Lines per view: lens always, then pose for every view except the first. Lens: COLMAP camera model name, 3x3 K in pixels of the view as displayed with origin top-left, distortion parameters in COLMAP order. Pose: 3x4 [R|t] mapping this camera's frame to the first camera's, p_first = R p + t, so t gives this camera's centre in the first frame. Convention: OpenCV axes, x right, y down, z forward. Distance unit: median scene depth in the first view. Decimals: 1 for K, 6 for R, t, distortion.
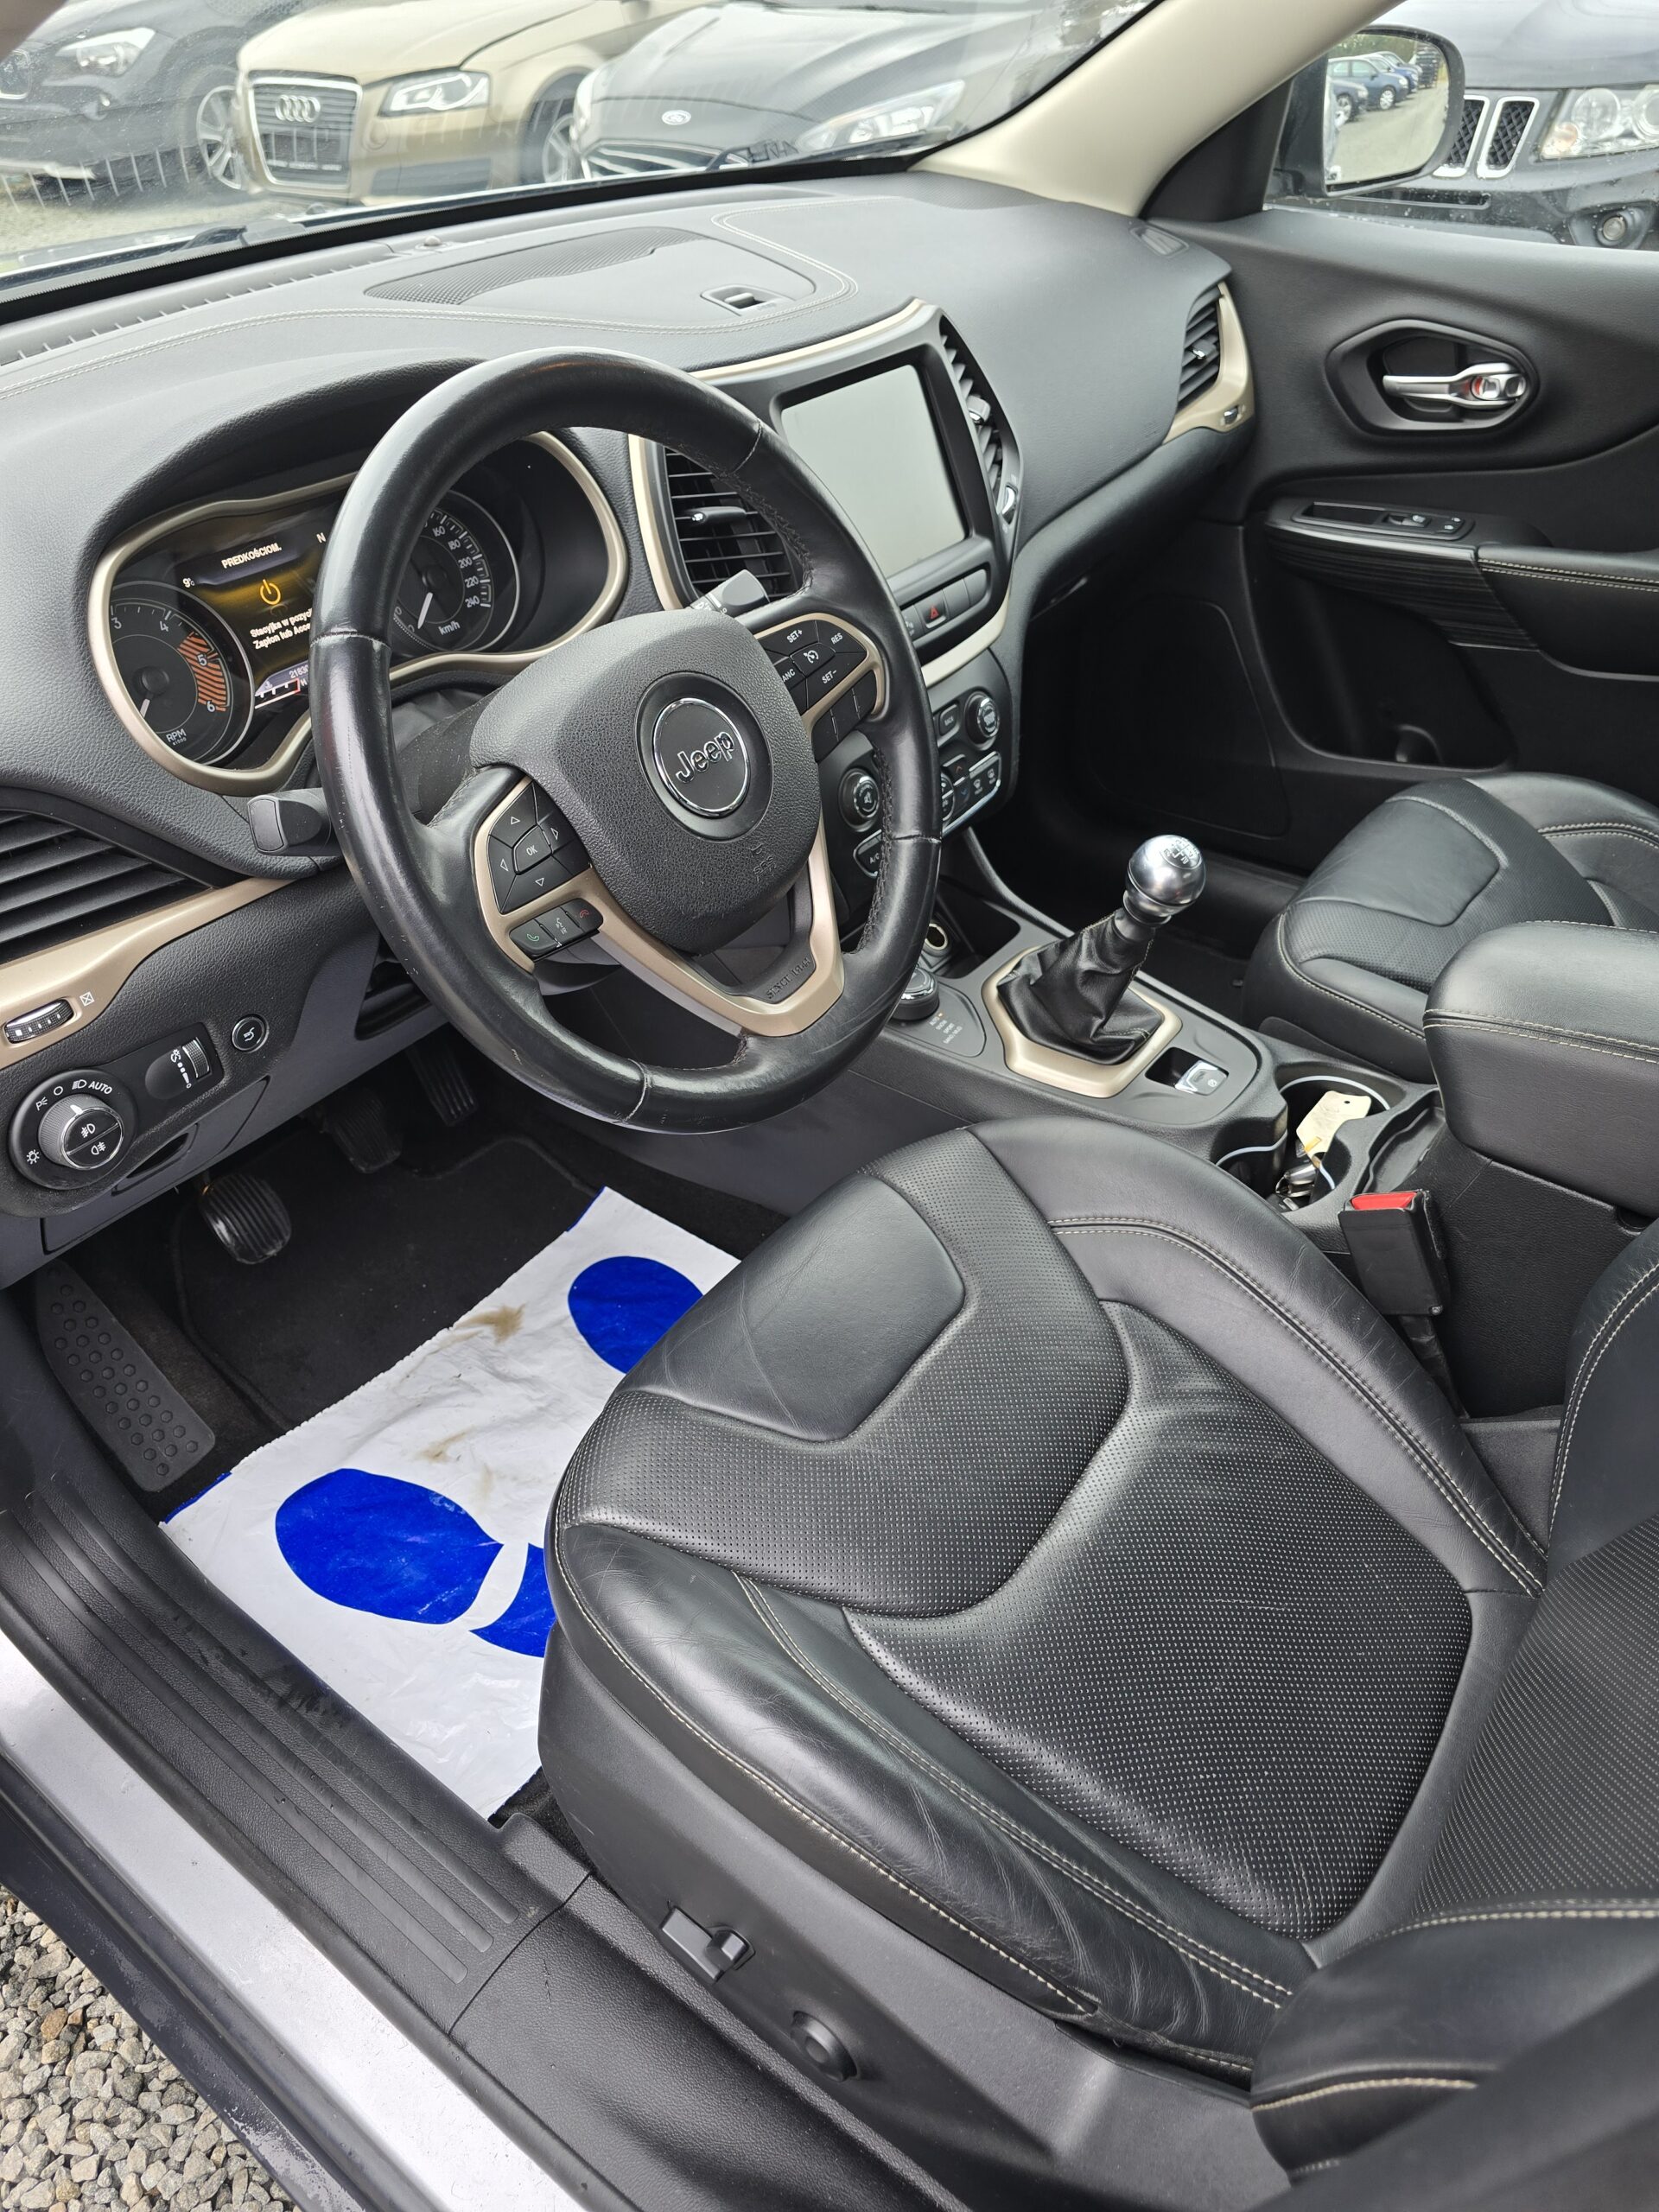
lens RADIAL K [[1500.9, 0, 829.0], [0, 1500.9, 1114.3], [0, 0, 1]] dist [0.047327, -0.043957]
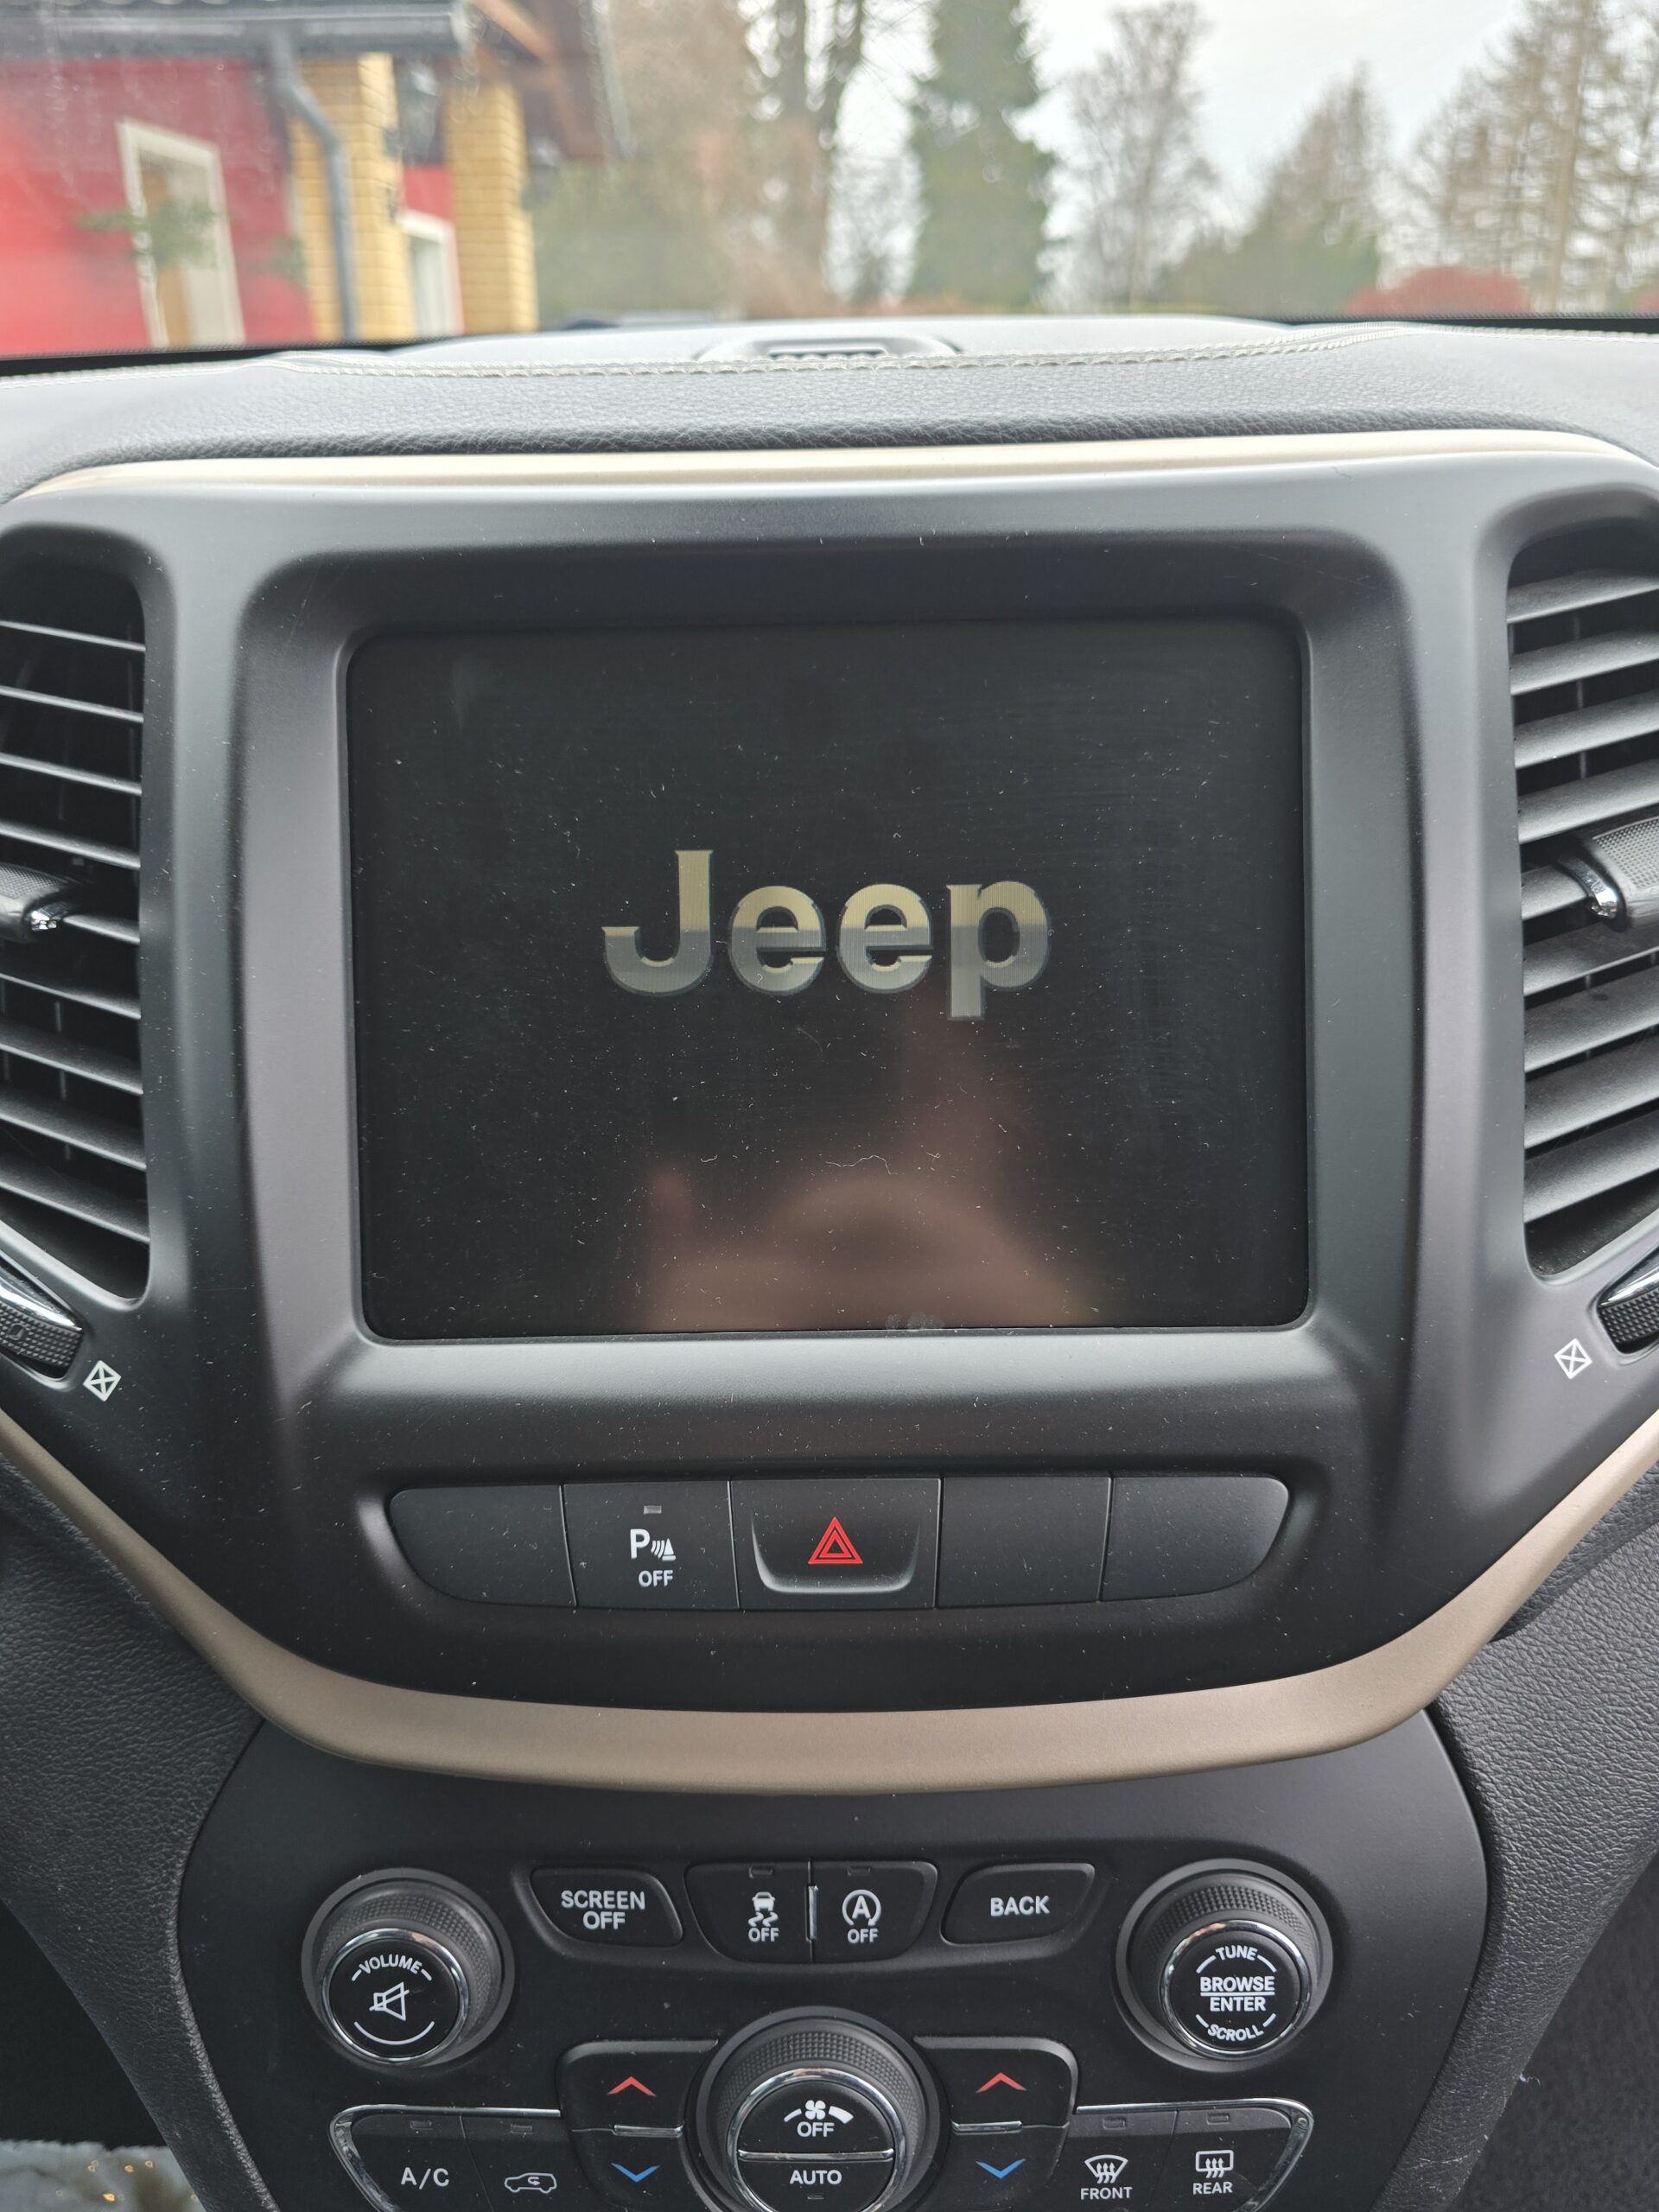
lens RADIAL K [[1516.8, 0, 856.7], [0, 1516.8, 1123.7], [0, 0, 1]] dist [0.003607, -0.006640]
pose [[0.600331, 0.347422, -0.720347, 0.169885], [-0.491409, 0.870866, 0.010481, -0.308657], [0.630967, 0.347693, 0.693535, 0.641336]]
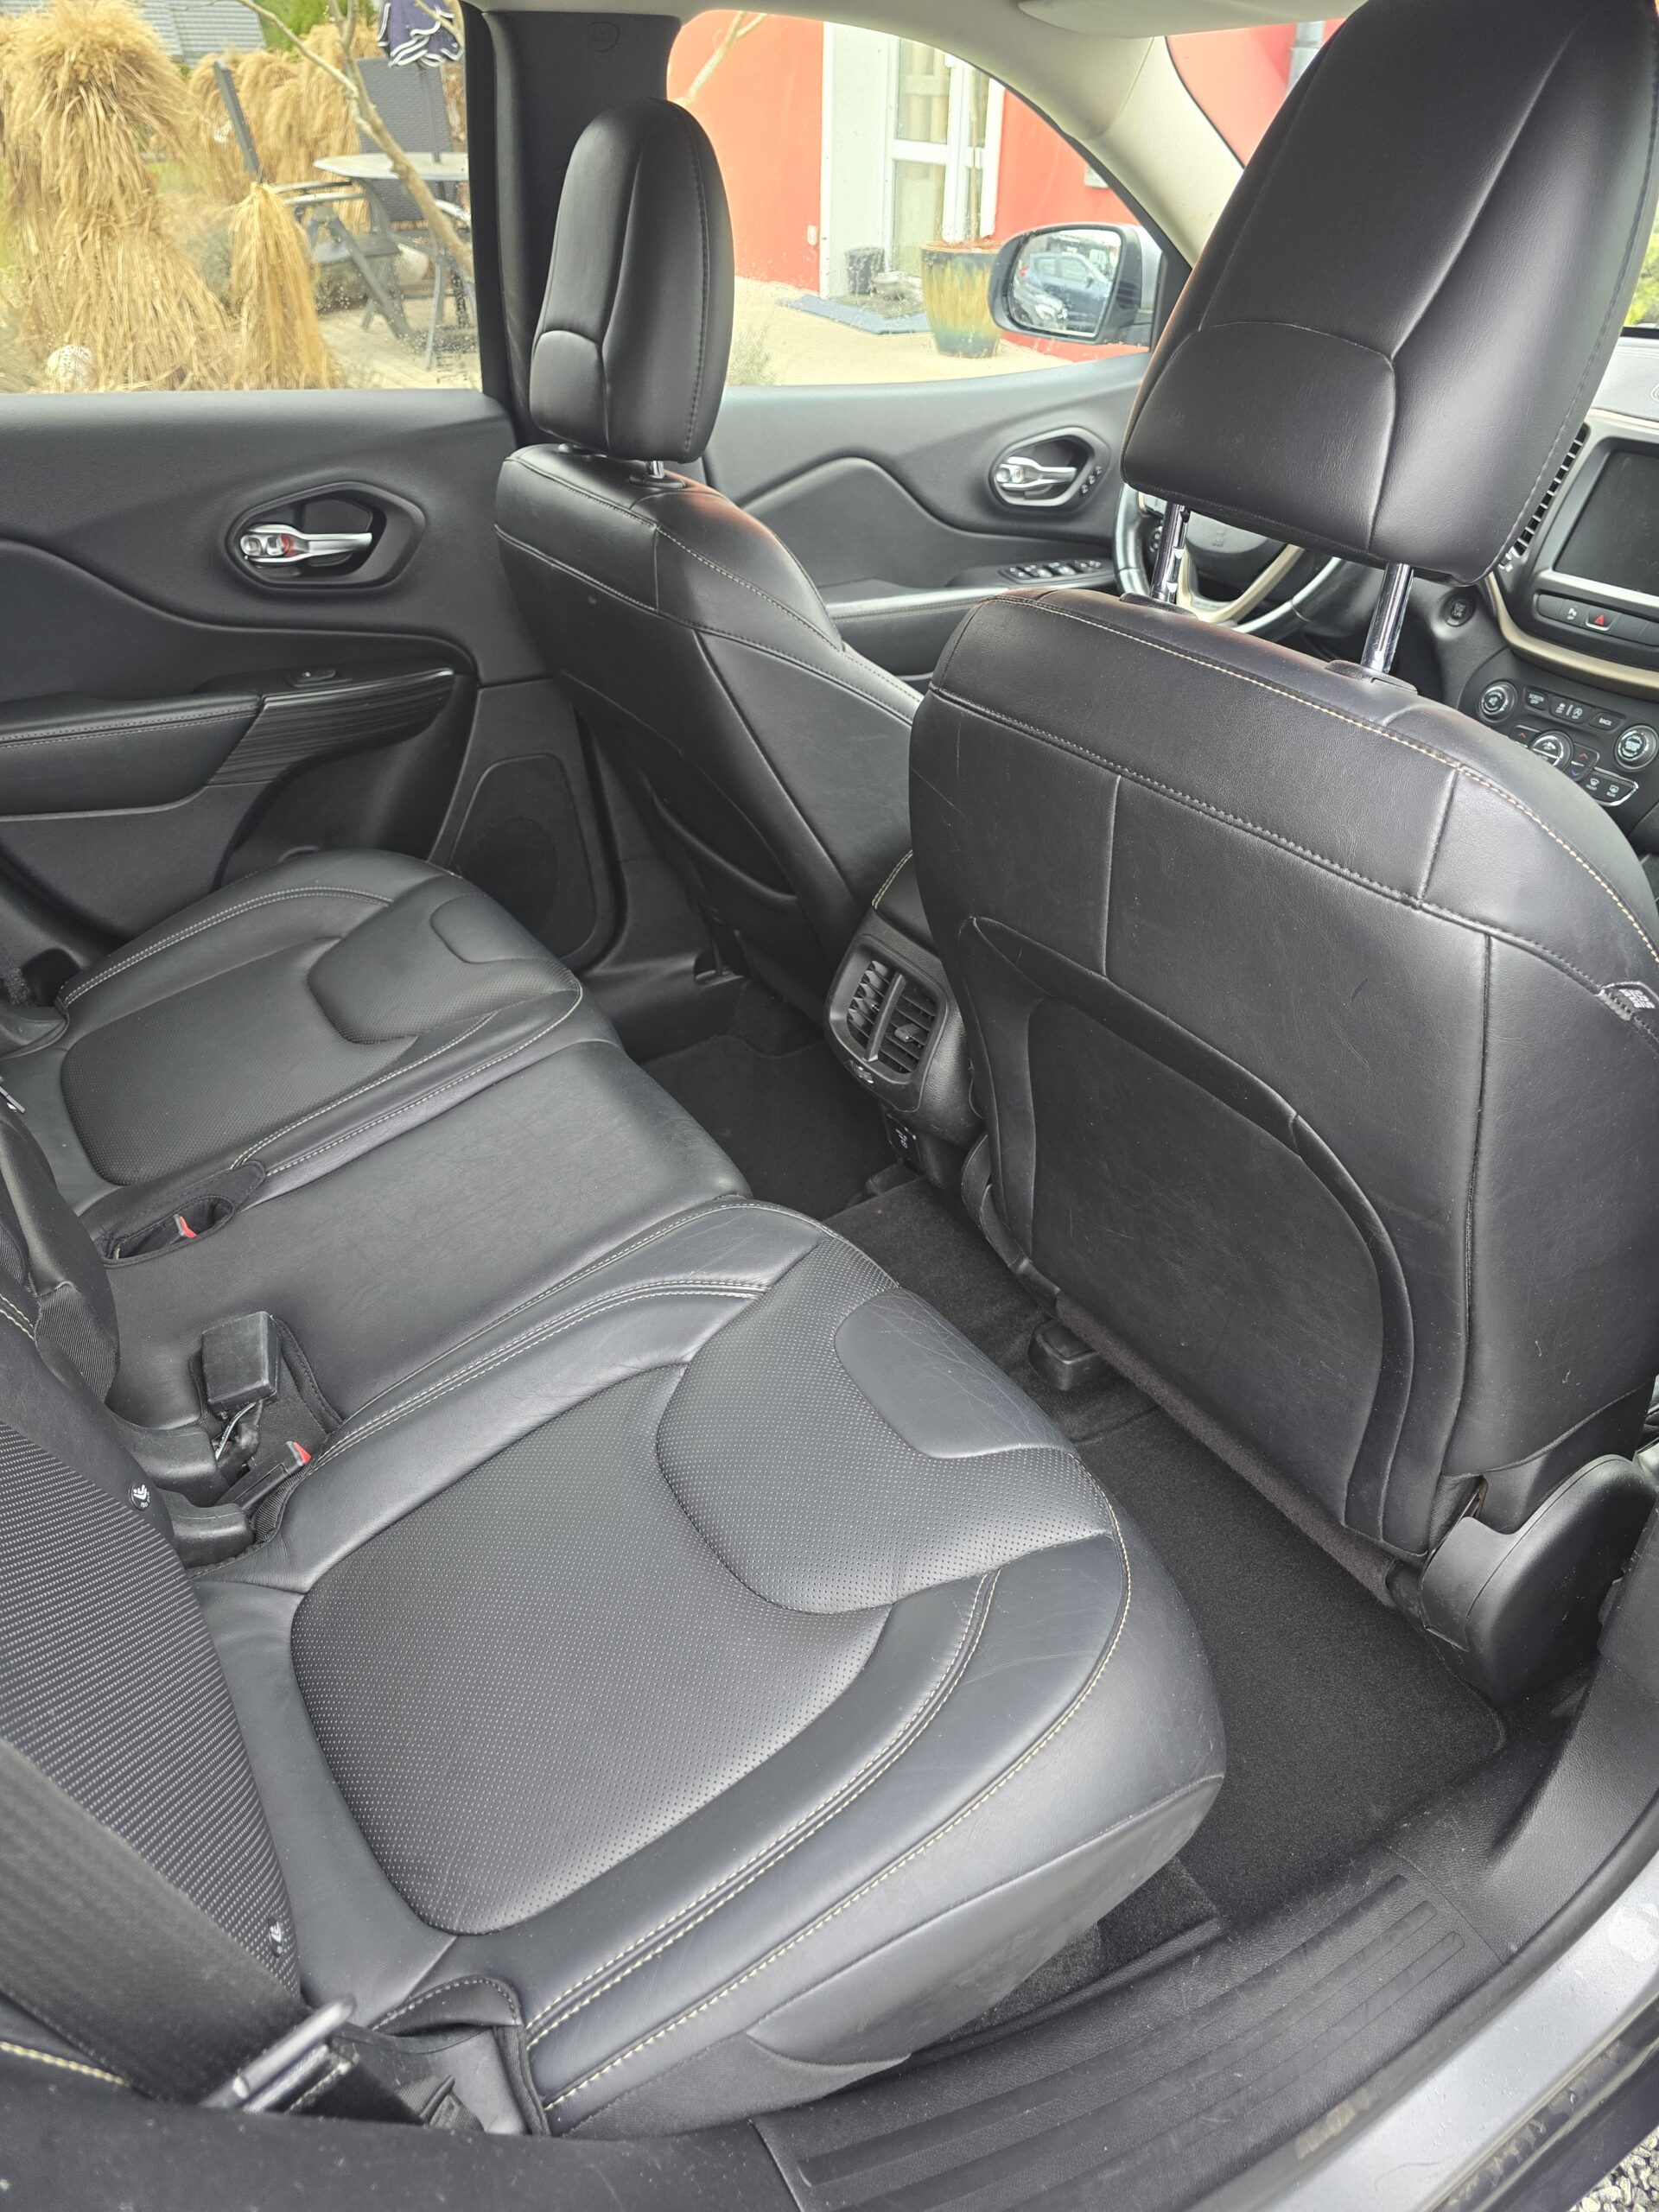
lens RADIAL K [[1500.9, 0, 829.0], [0, 1500.9, 1114.3], [0, 0, 1]] dist [0.047327, -0.043957]
pose [[-0.352236, 0.534989, -0.767930, 1.286409], [-0.580375, 0.518844, 0.627667, -0.441244], [0.734230, 0.666775, 0.127739, 0.473255]]
